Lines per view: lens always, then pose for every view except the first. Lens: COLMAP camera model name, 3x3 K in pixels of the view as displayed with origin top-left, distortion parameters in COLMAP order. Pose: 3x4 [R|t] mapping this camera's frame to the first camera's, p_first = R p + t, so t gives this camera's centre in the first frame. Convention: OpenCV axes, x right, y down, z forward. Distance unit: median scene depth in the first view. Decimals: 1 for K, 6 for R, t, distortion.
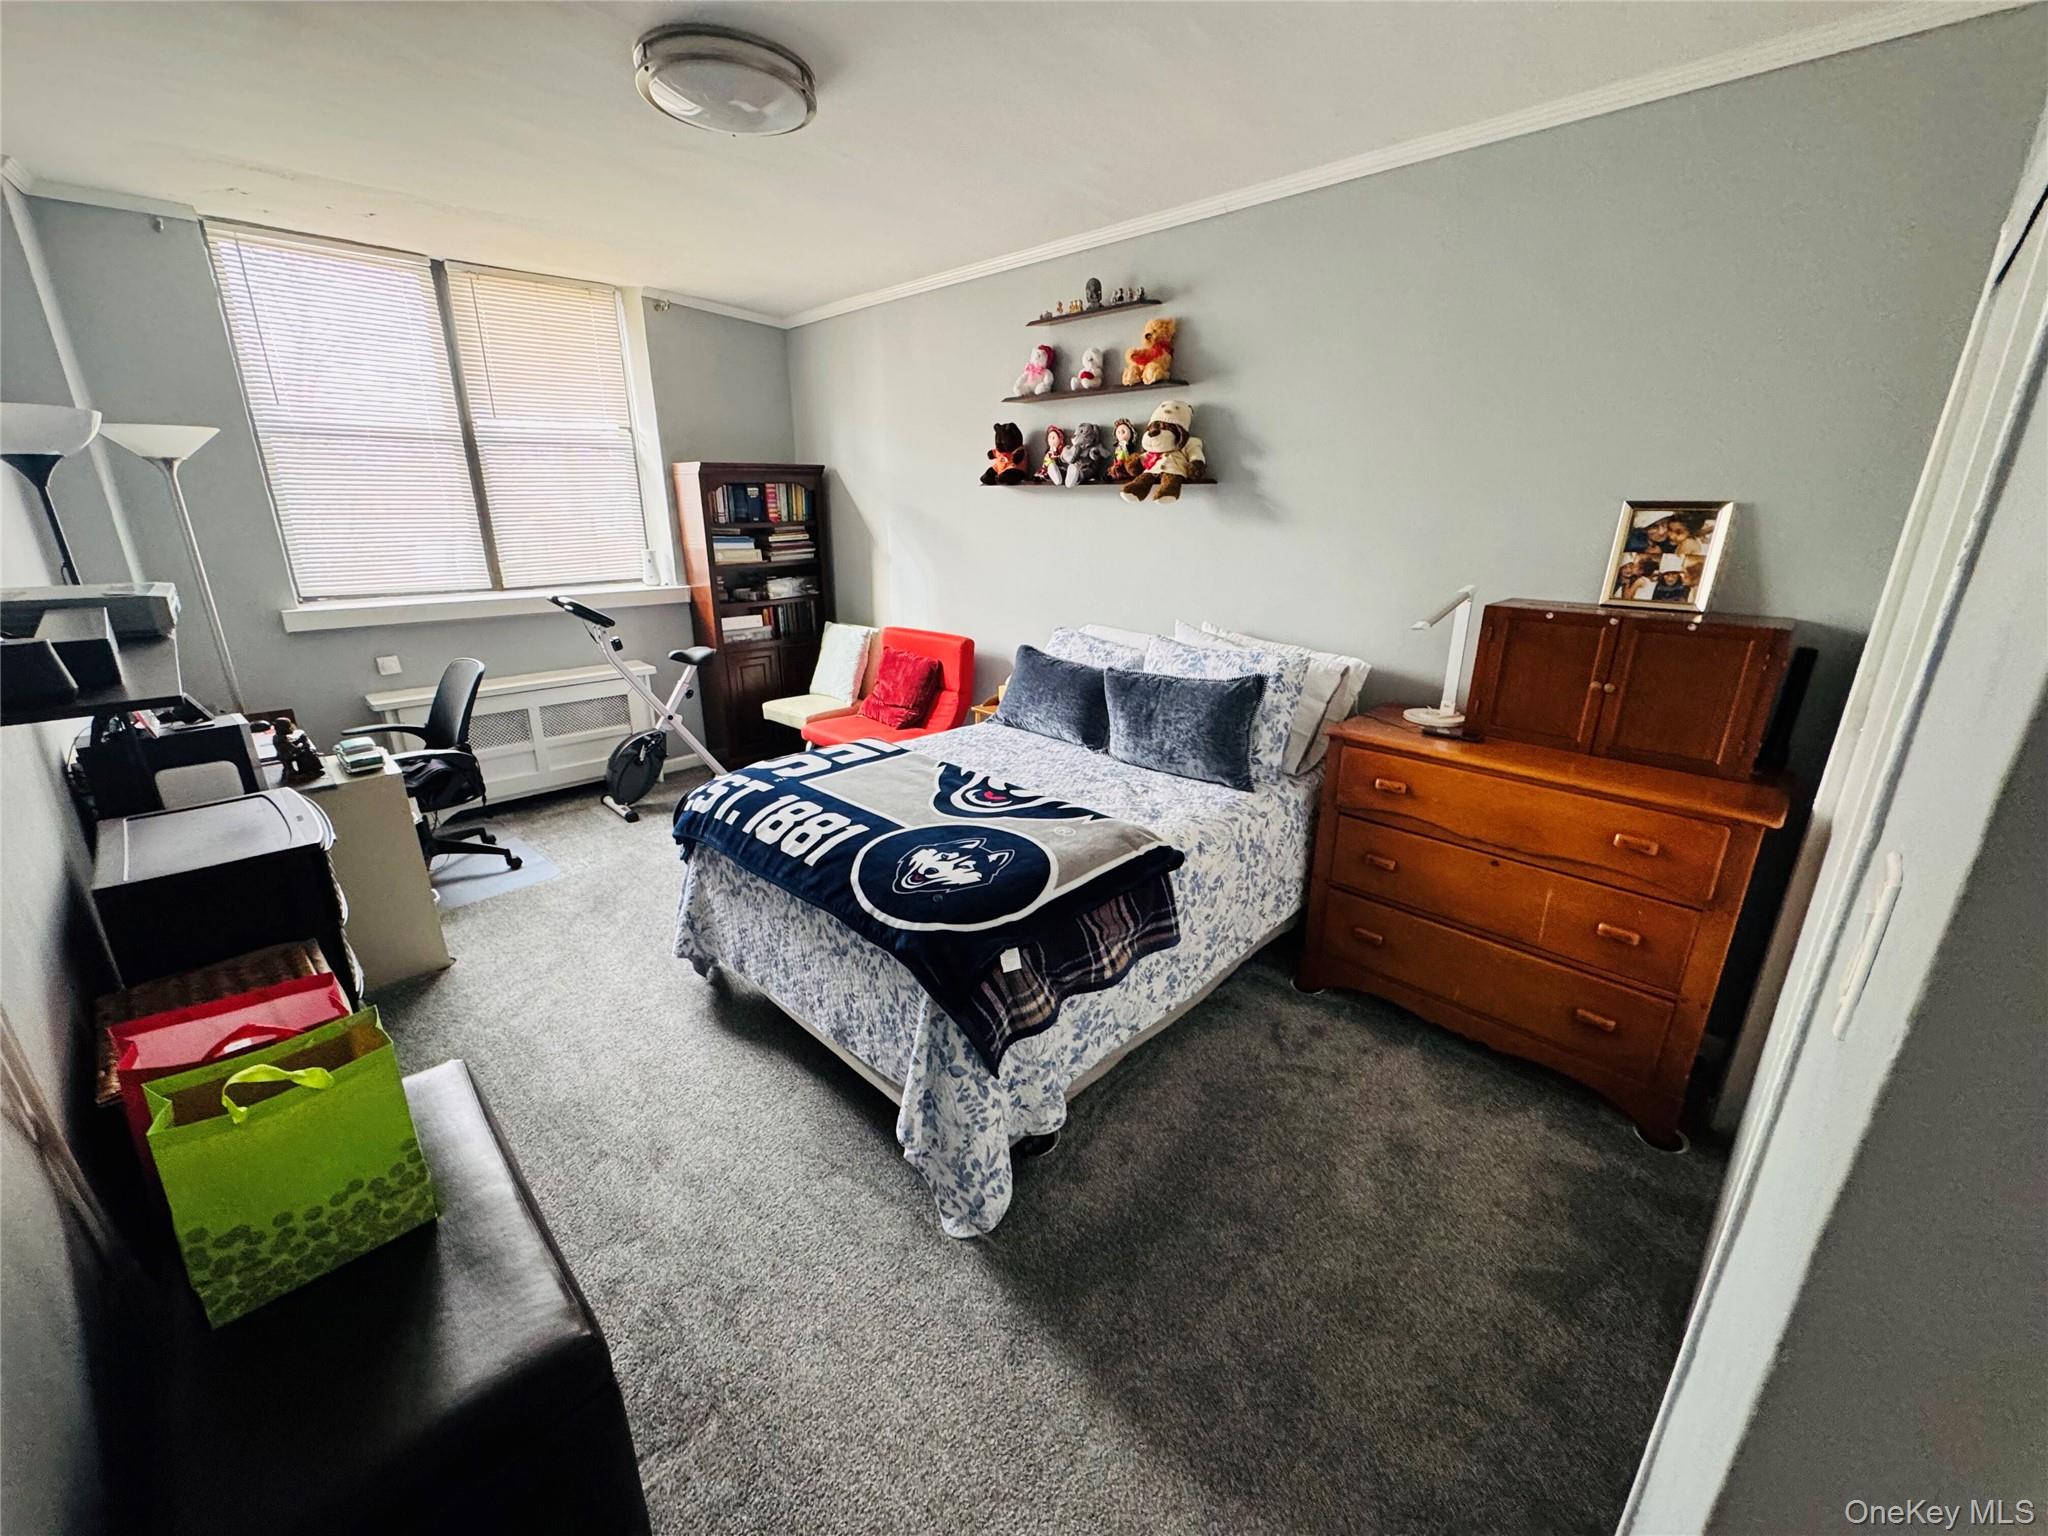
lens RADIAL K [[812.9, 0, 1024.0], [0, 812.9, 768.0], [0, 0, 1]] dist [-0.003328, -0.000034]
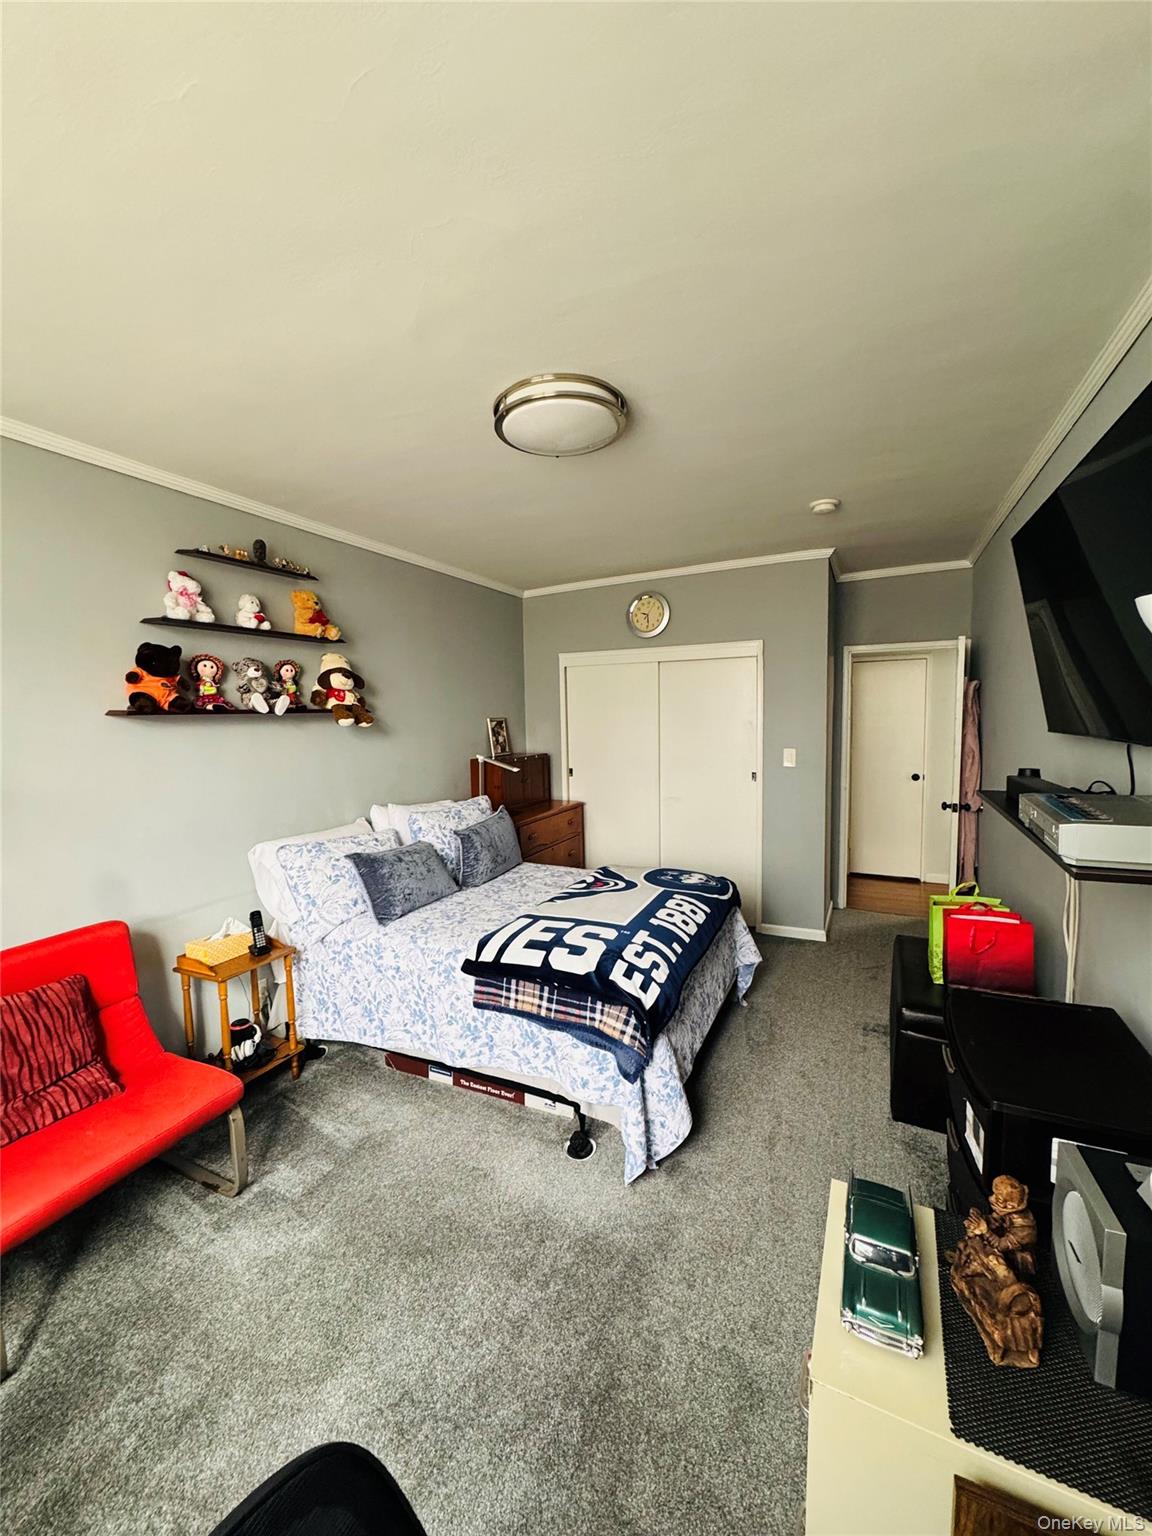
lens RADIAL K [[609.7, 0, 576.0], [0, 609.7, 768.0], [0, 0, 1]] dist [-0.003328, -0.000034]
pose [[-0.321856, -0.083127, 0.943132, -1.118237], [0.315526, 0.929777, 0.189627, -0.416240], [-0.892666, 0.358615, -0.273026, 1.201969]]
